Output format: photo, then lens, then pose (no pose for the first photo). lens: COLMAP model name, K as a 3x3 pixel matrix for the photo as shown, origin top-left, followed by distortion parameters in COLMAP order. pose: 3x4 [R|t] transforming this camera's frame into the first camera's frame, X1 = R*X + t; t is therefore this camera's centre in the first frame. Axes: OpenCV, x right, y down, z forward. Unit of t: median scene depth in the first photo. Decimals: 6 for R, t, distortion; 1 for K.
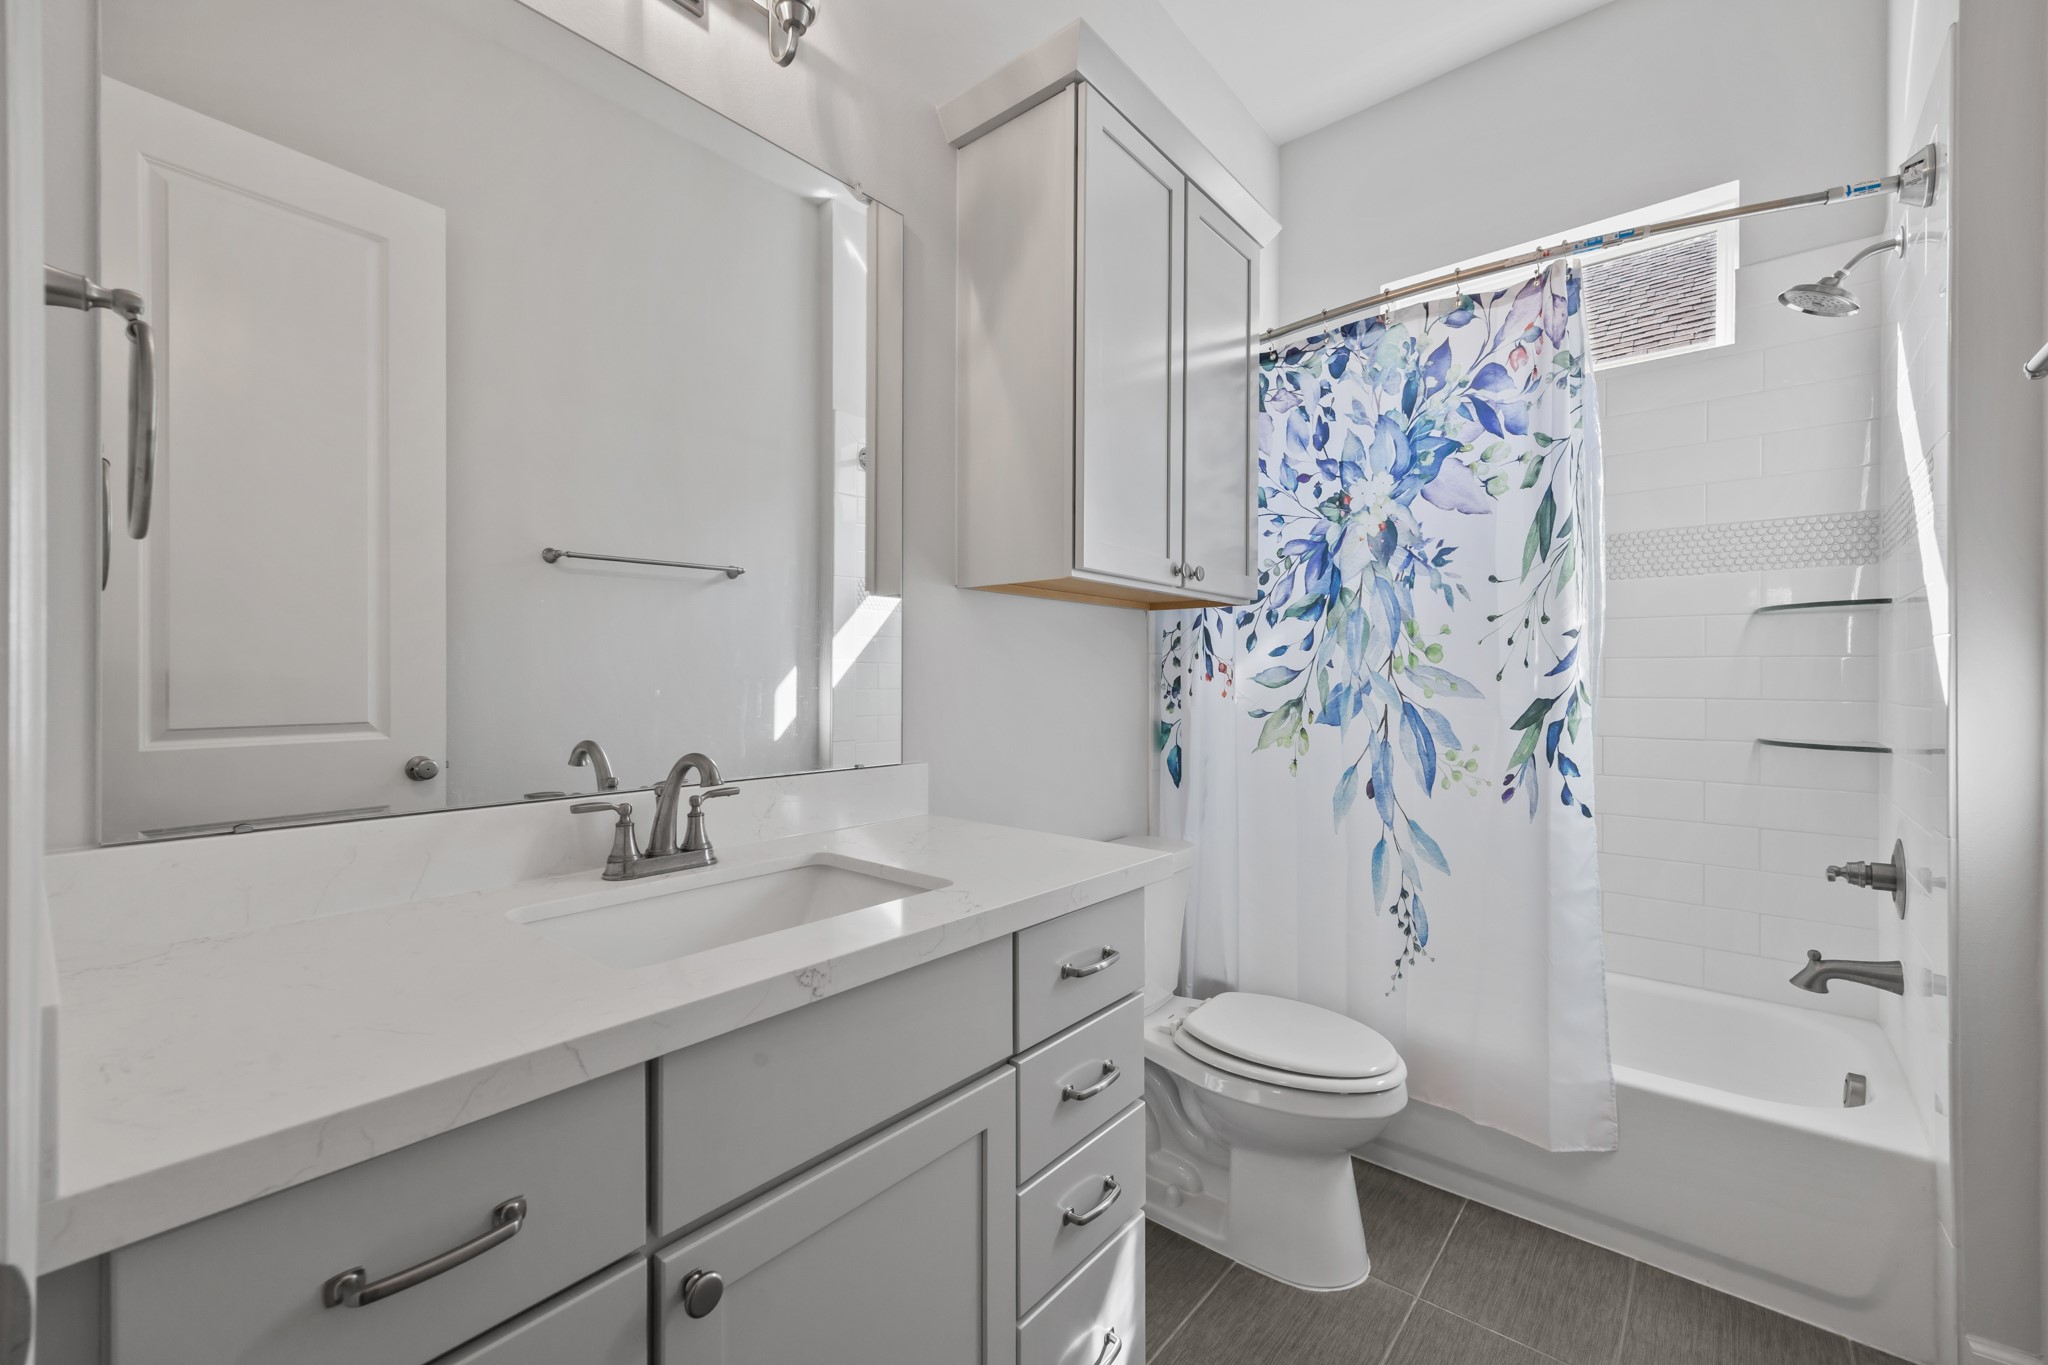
lens RADIAL K [[834.6, 0, 1023.1], [0, 834.6, 684.6], [0, 0, 1]] dist [0.002442, -0.000191]
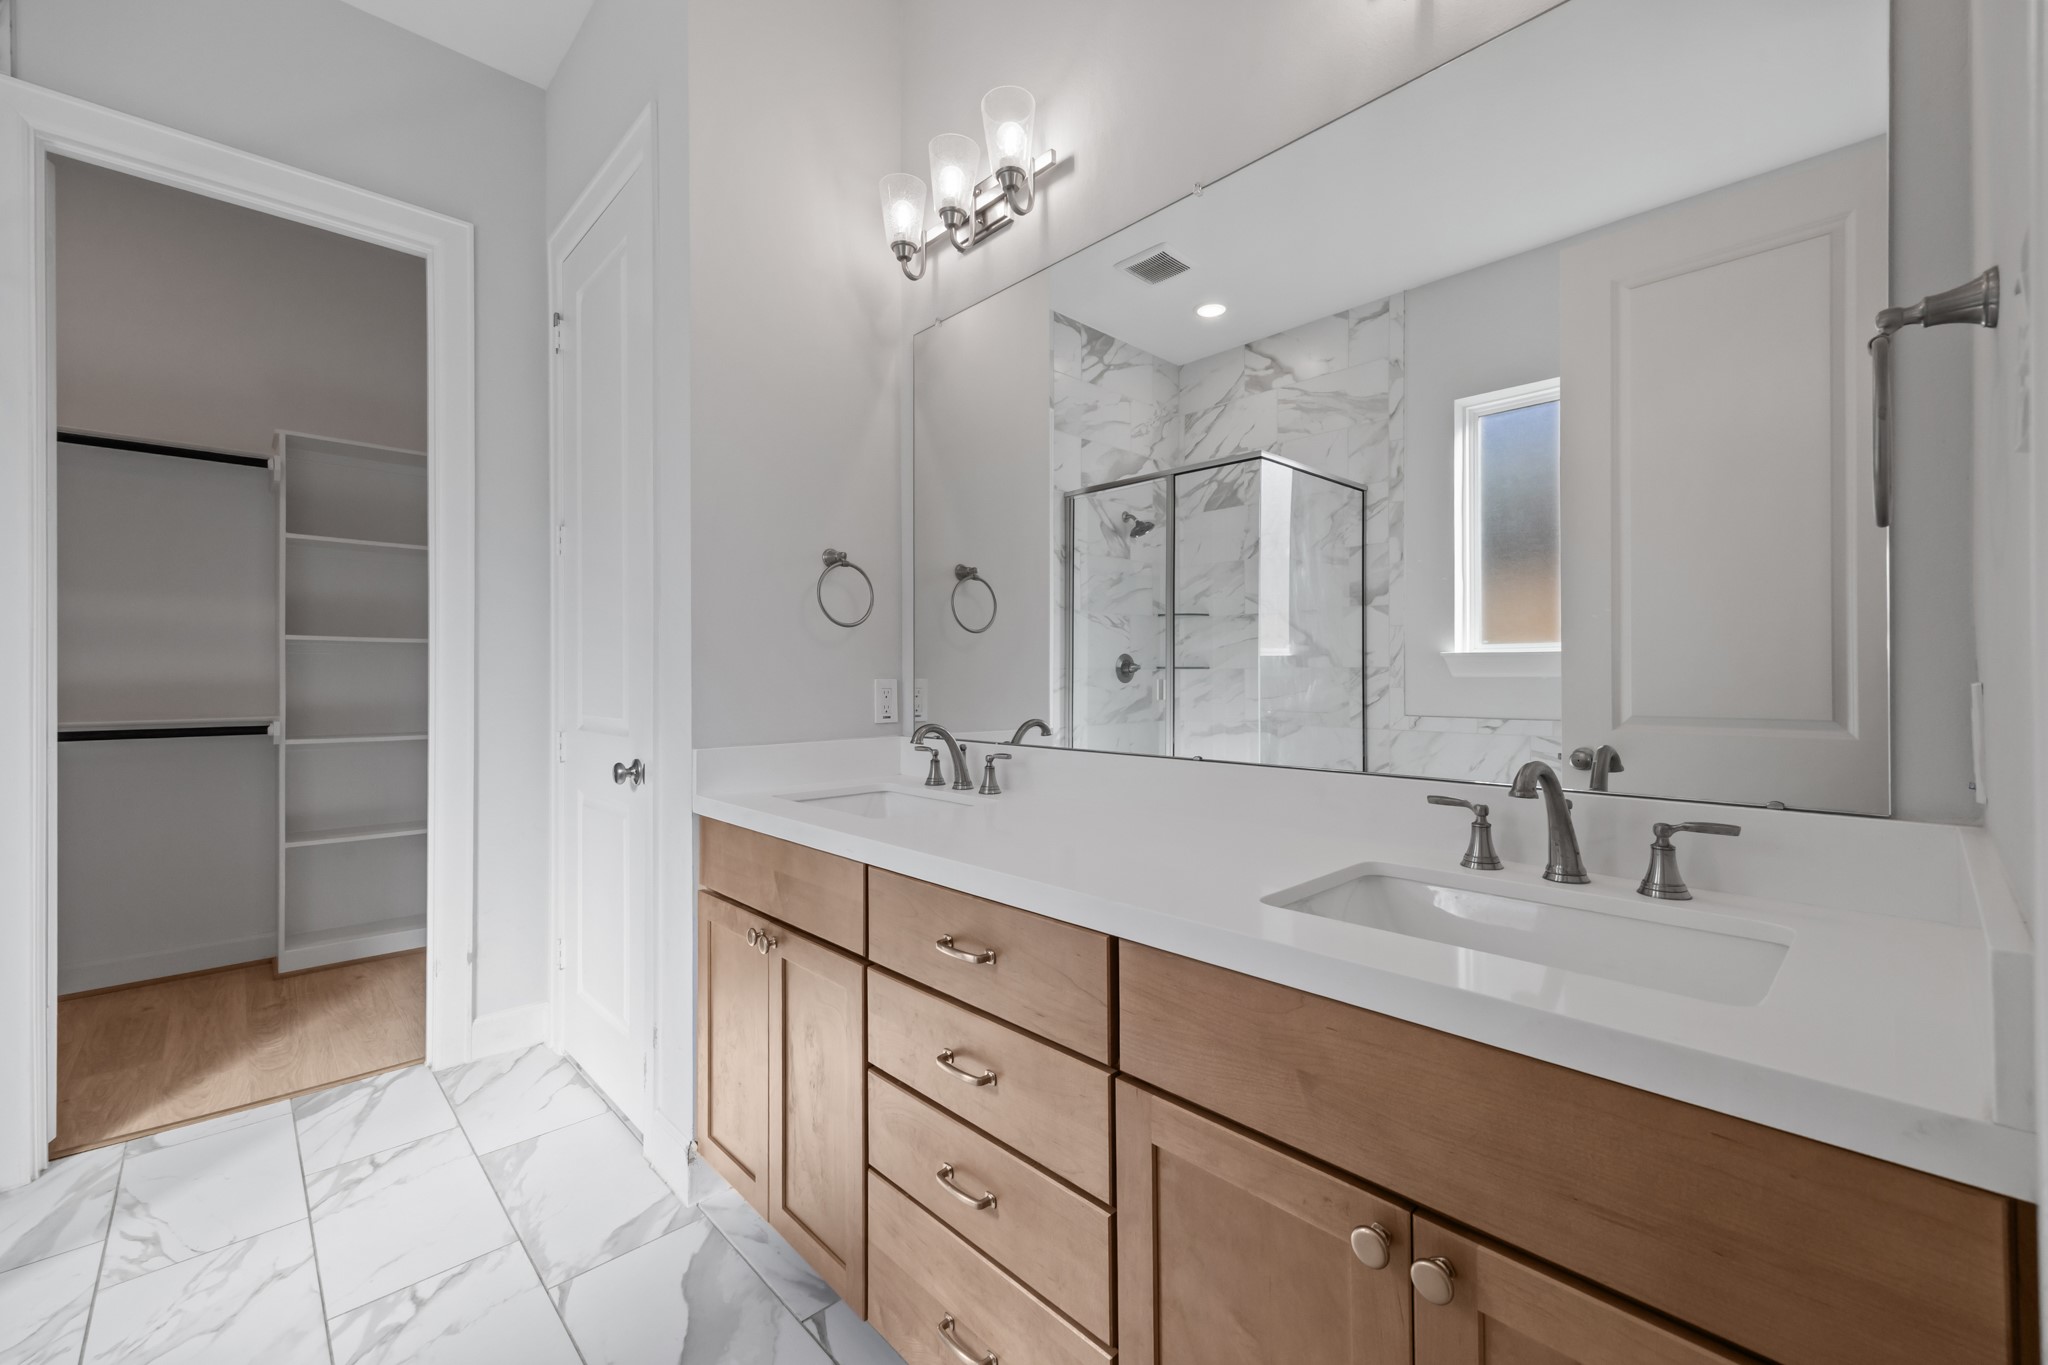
lens RADIAL K [[834.6, 0, 1036.1], [0, 834.6, 676.9], [0, 0, 1]] dist [0.002442, -0.000191]
pose [[-0.101668, -0.003355, -0.994813, 1.155593], [0.002955, 0.999989, -0.003674, -0.007899], [0.994814, -0.003313, -0.101657, 1.240708]]
